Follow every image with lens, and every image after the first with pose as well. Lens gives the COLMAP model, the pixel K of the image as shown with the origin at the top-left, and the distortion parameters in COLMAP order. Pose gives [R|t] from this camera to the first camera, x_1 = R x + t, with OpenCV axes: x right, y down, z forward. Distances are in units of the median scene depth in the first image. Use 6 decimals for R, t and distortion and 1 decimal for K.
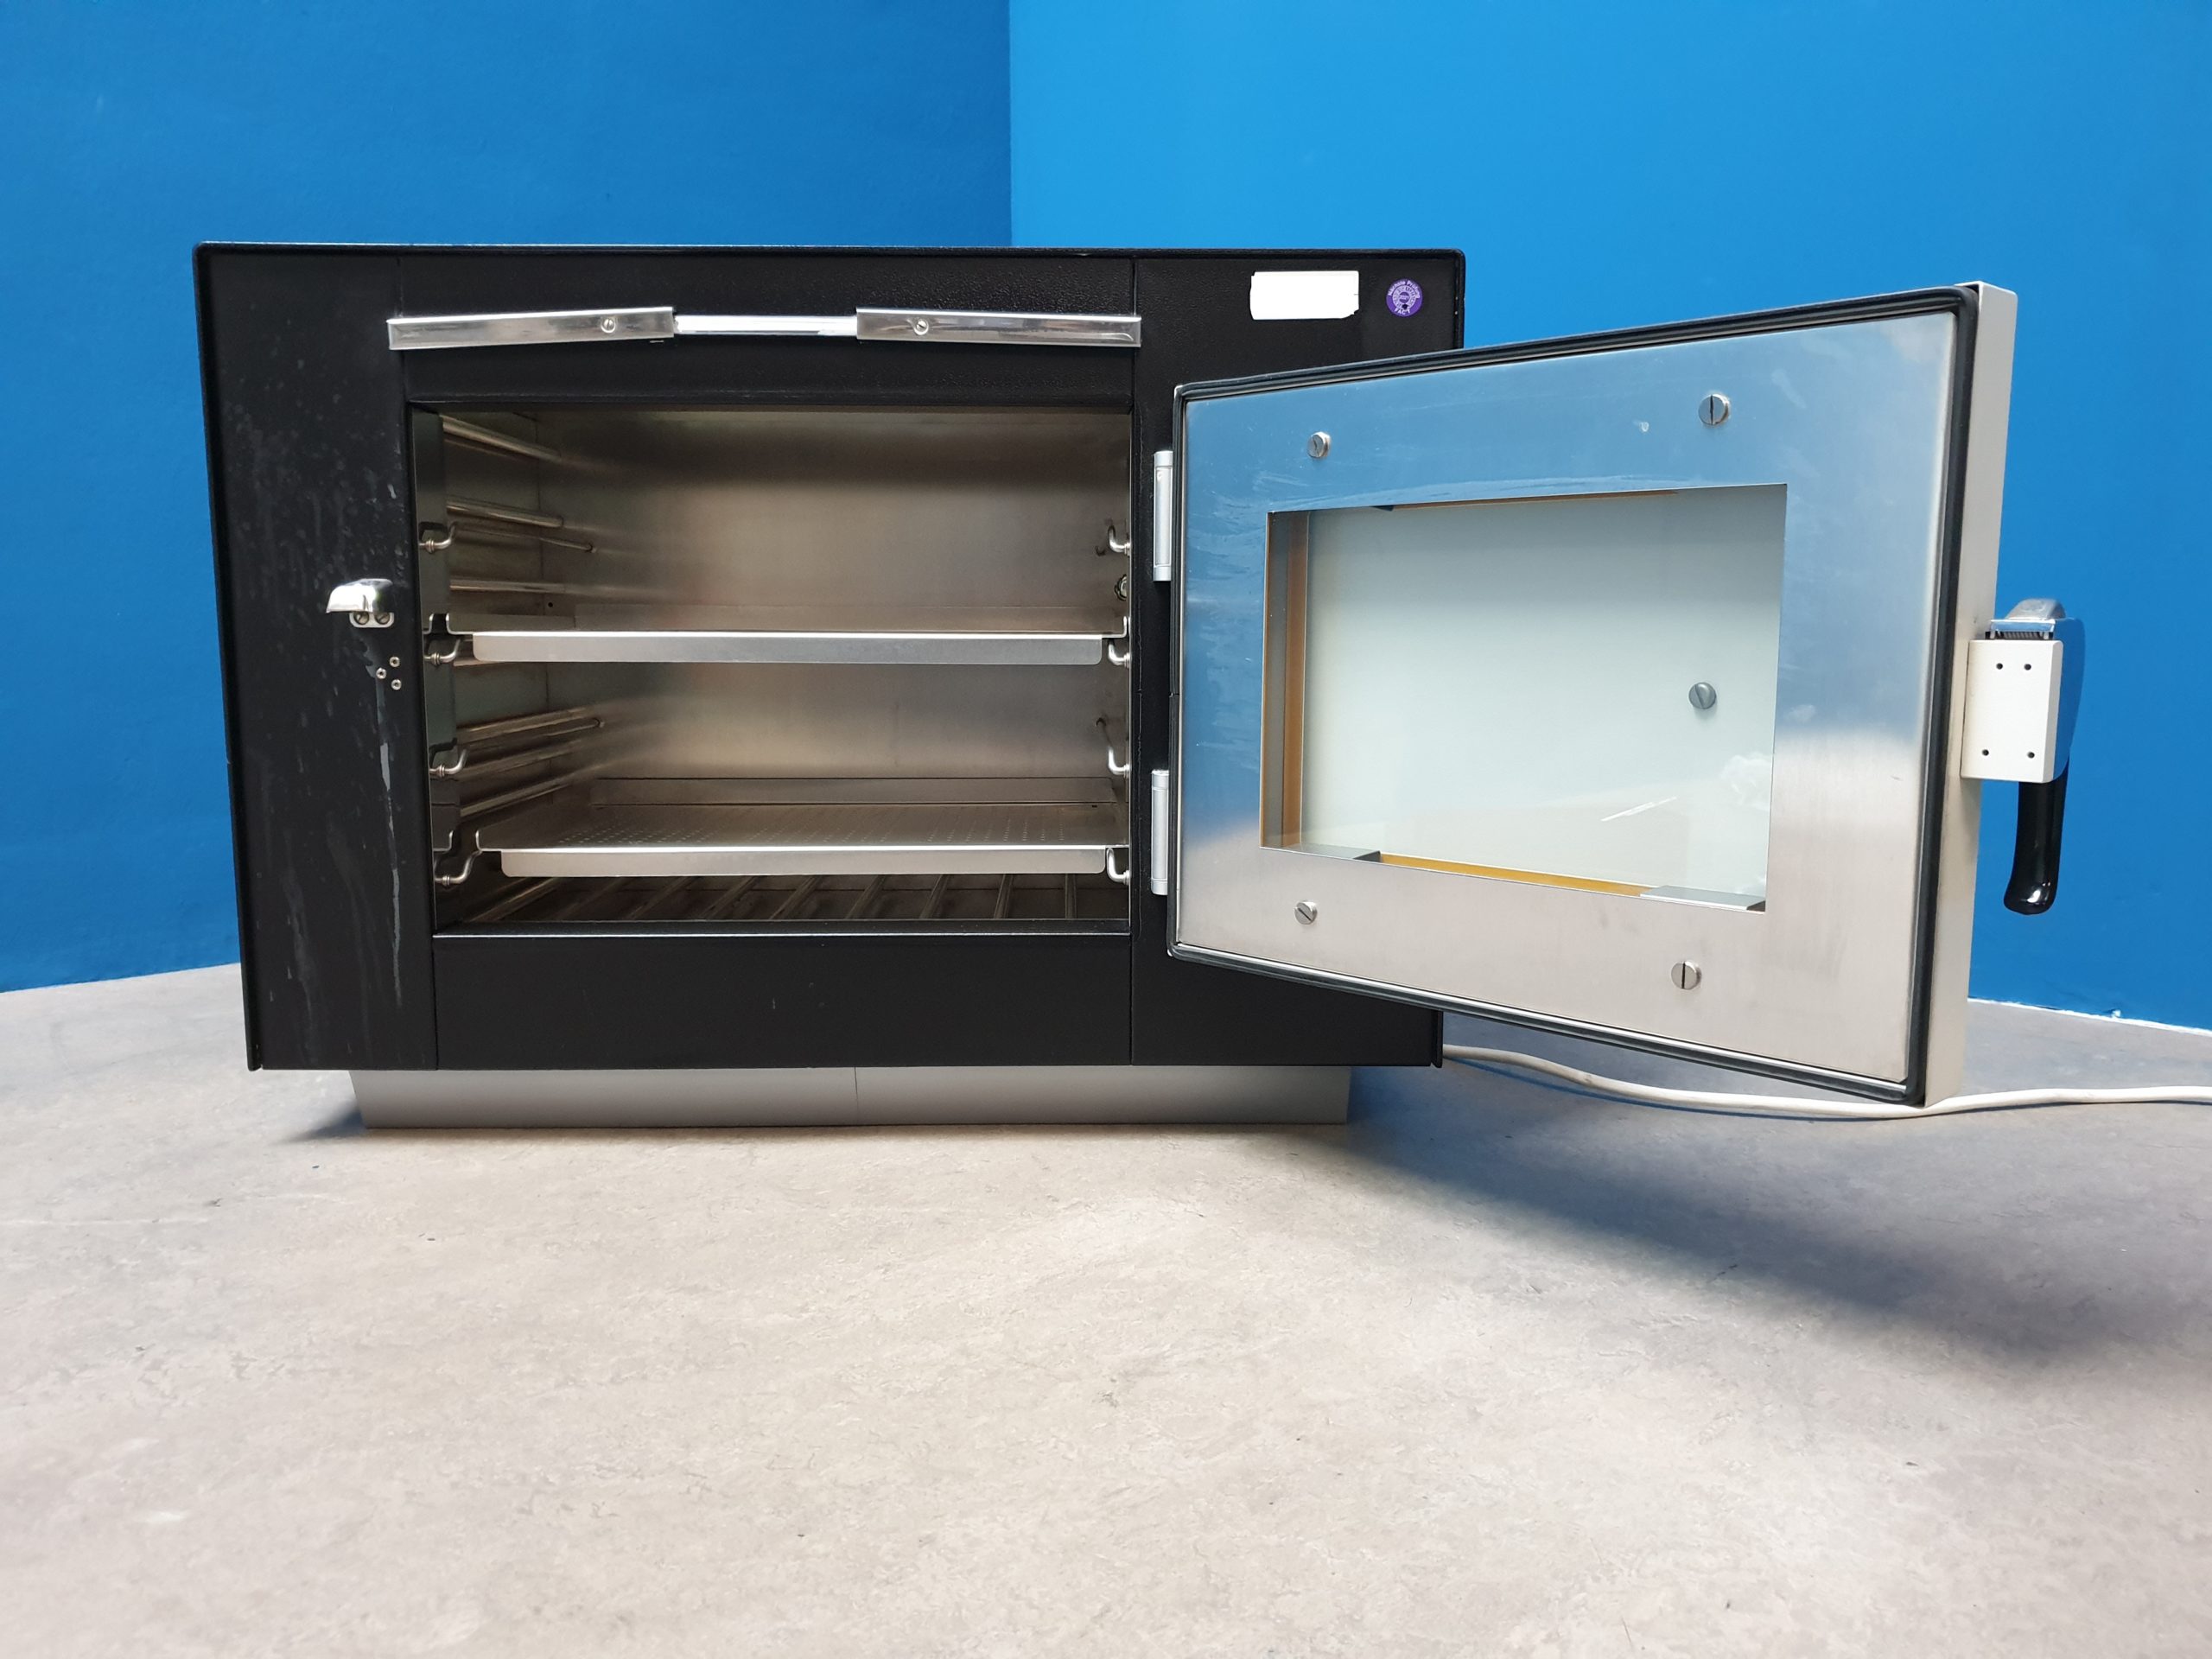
lens RADIAL K [[1685.8, 0, 1106.0], [0, 1685.8, 829.5], [0, 0, 1]] dist [-0.000664, -0.001584]
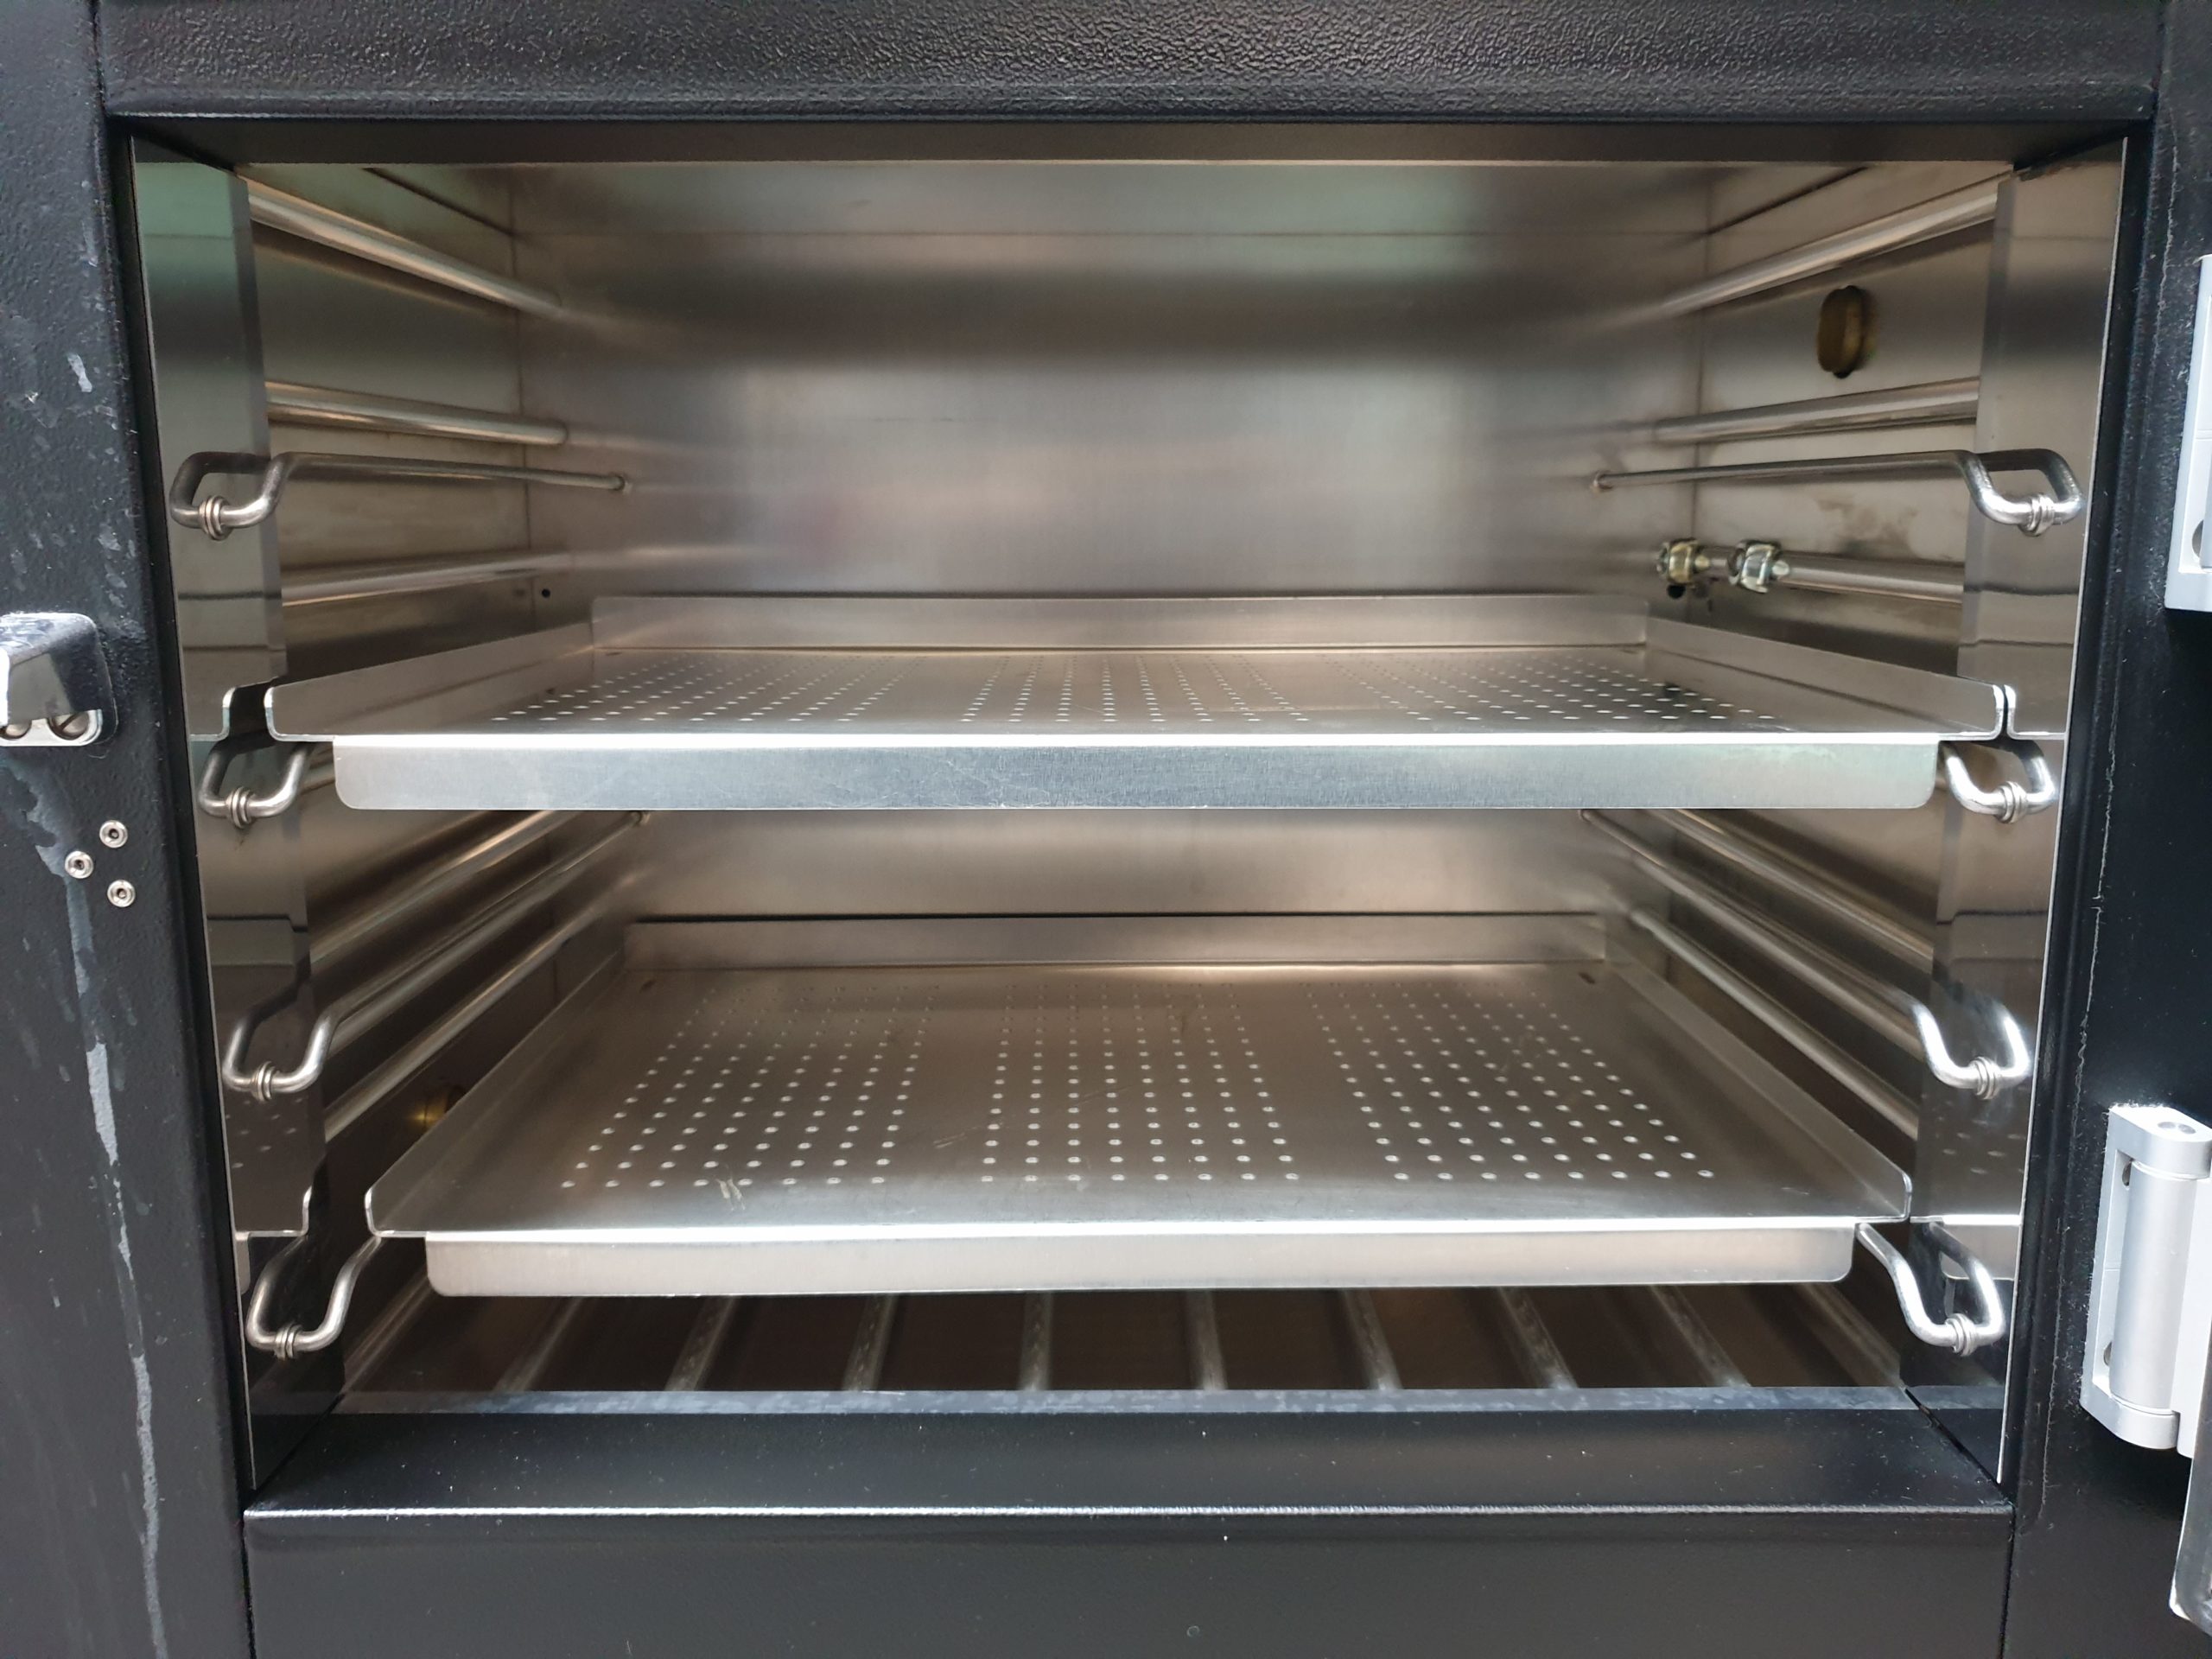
lens RADIAL K [[1812.6, 0, 1106.0], [0, 1812.6, 829.5], [0, 0, 1]] dist [0.020391, 0.006966]
pose [[0.999410, -0.001189, -0.034317, -0.183306], [0.002777, 0.998925, 0.046275, -0.115763], [0.034225, -0.046343, 0.998339, 0.588686]]
